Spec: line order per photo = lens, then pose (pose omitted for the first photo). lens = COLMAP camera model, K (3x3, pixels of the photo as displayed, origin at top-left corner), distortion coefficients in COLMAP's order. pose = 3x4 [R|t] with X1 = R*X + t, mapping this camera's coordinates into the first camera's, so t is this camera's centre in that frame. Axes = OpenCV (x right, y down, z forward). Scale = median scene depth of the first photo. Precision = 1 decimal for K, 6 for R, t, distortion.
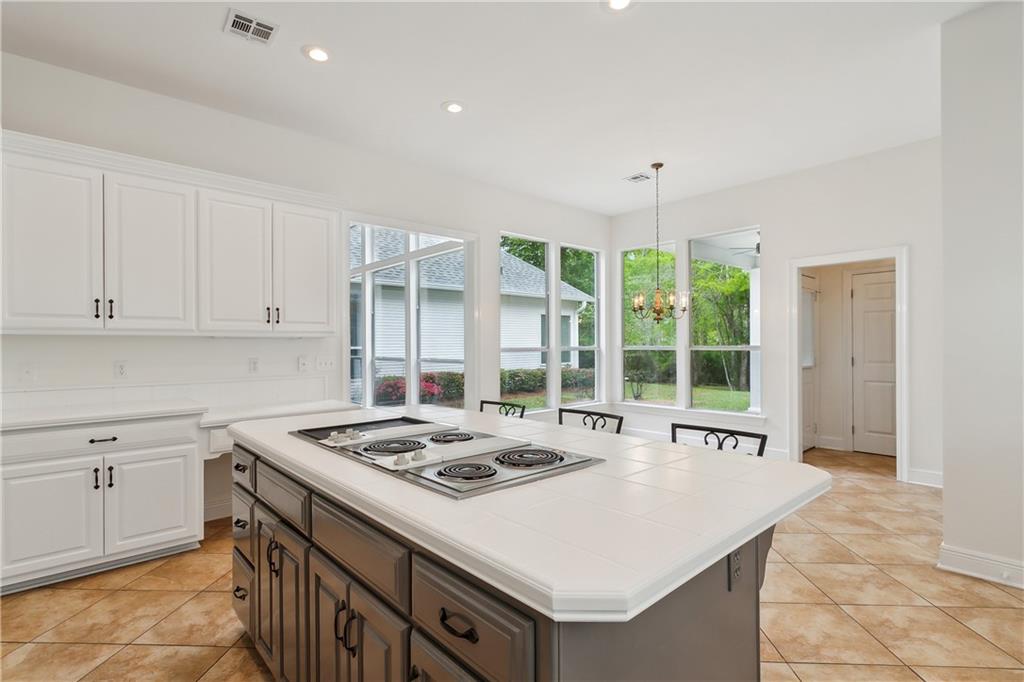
lens RADIAL K [[491.2, 0, 512.9], [0, 491.2, 341.1], [0, 0, 1]] dist [0.001196, 0.001304]
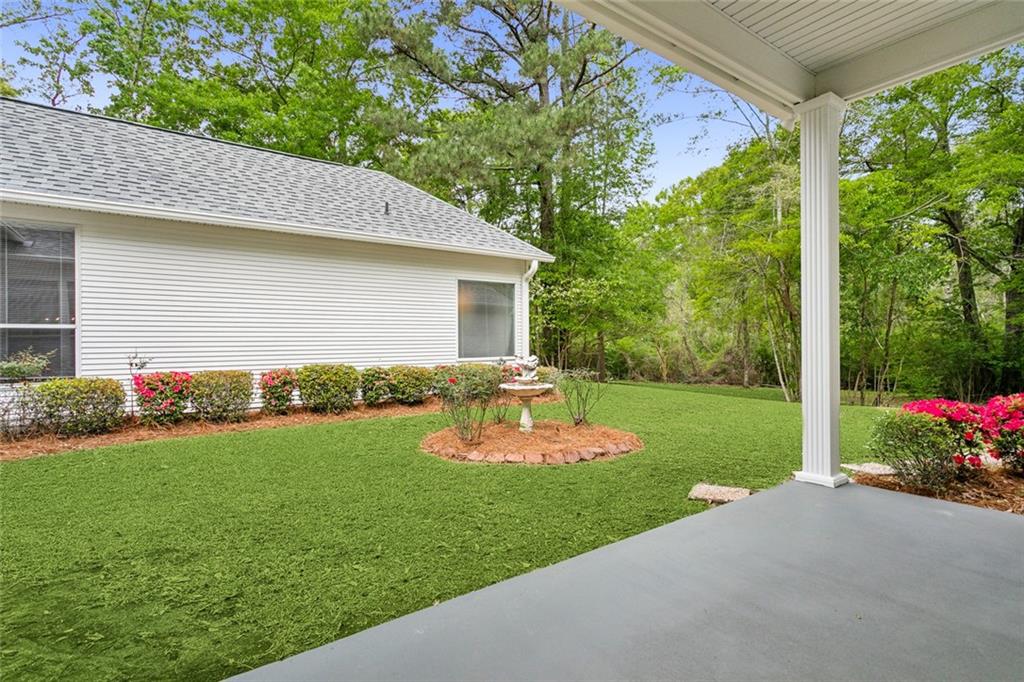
lens RADIAL K [[491.2, 0, 511.4], [0, 491.2, 337.0], [0, 0, 1]] dist [0.001196, 0.001304]
pose [[0.994097, -0.002650, -0.108464, 0.539292], [0.002361, 0.999993, -0.002795, 0.057921], [0.108470, 0.002522, 0.994096, 1.070104]]
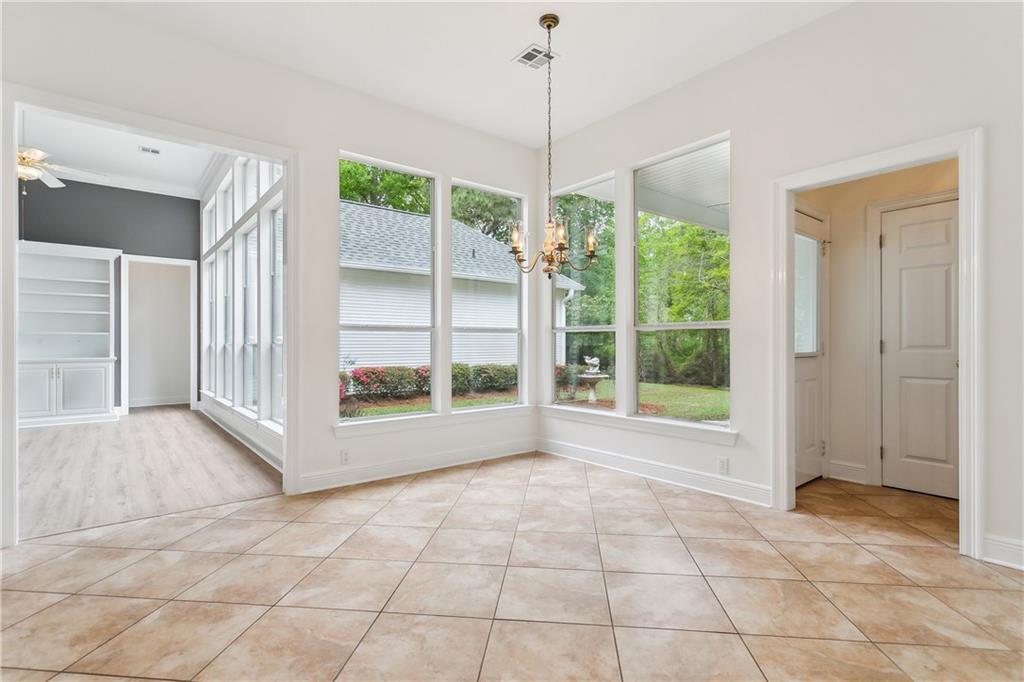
lens RADIAL K [[491.2, 0, 508.7], [0, 491.2, 340.4], [0, 0, 1]] dist [0.001196, 0.001304]
pose [[0.998460, 0.004316, -0.055309, 0.239014], [-0.004386, 0.999990, -0.001147, 0.036733], [0.055303, 0.001388, 0.998469, 0.329591]]
